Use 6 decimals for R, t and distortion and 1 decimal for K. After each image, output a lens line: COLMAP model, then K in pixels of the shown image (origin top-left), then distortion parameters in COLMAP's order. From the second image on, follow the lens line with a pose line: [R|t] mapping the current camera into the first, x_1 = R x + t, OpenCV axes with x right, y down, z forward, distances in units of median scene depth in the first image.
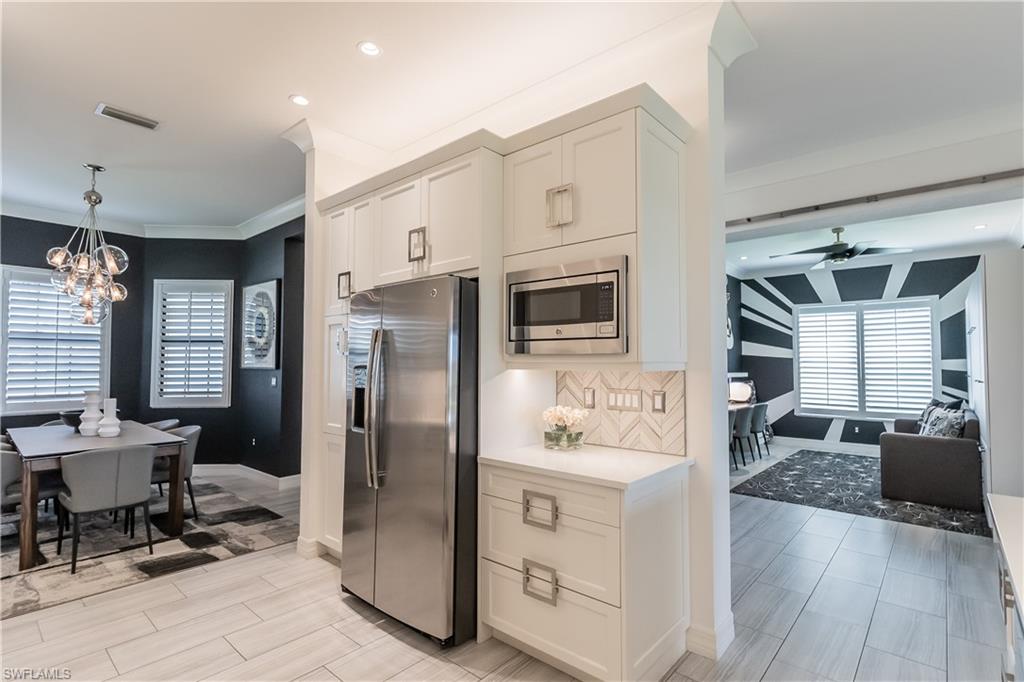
lens RADIAL K [[492.8, 0, 520.3], [0, 492.8, 345.5], [0, 0, 1]] dist [0.003877, 0.000370]
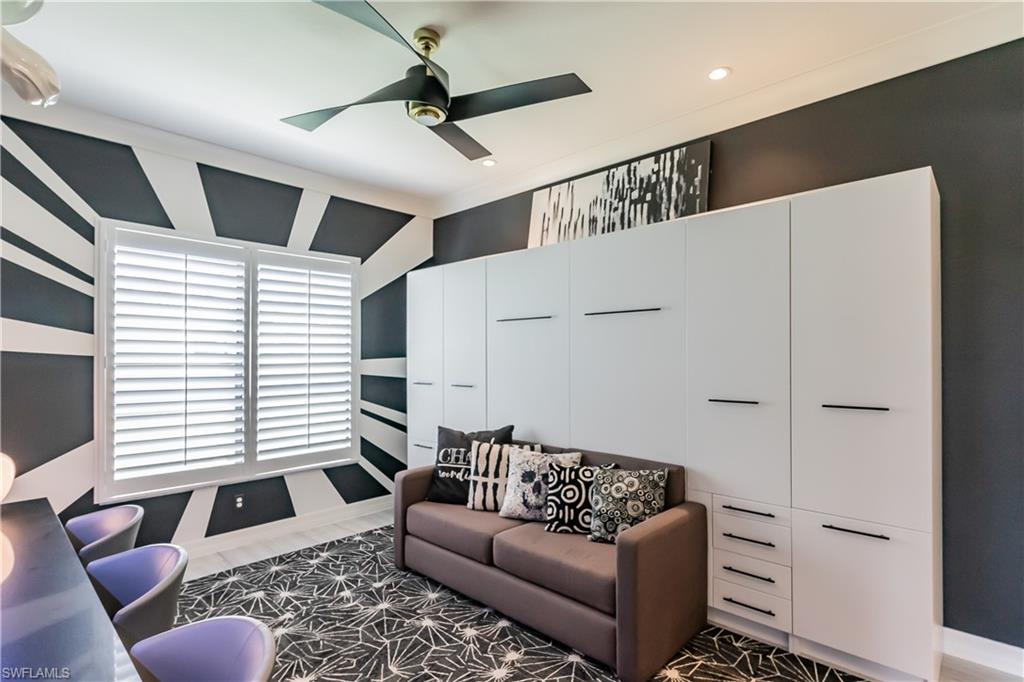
lens RADIAL K [[505.7, 0, 511.7], [0, 505.7, 348.5], [0, 0, 1]] dist [-0.000237, -0.000102]
pose [[0.045939, 0.009183, 0.998902, 0.279106], [-0.034351, 0.999381, -0.007608, 0.017942], [-0.998353, -0.033963, 0.046226, 1.049117]]
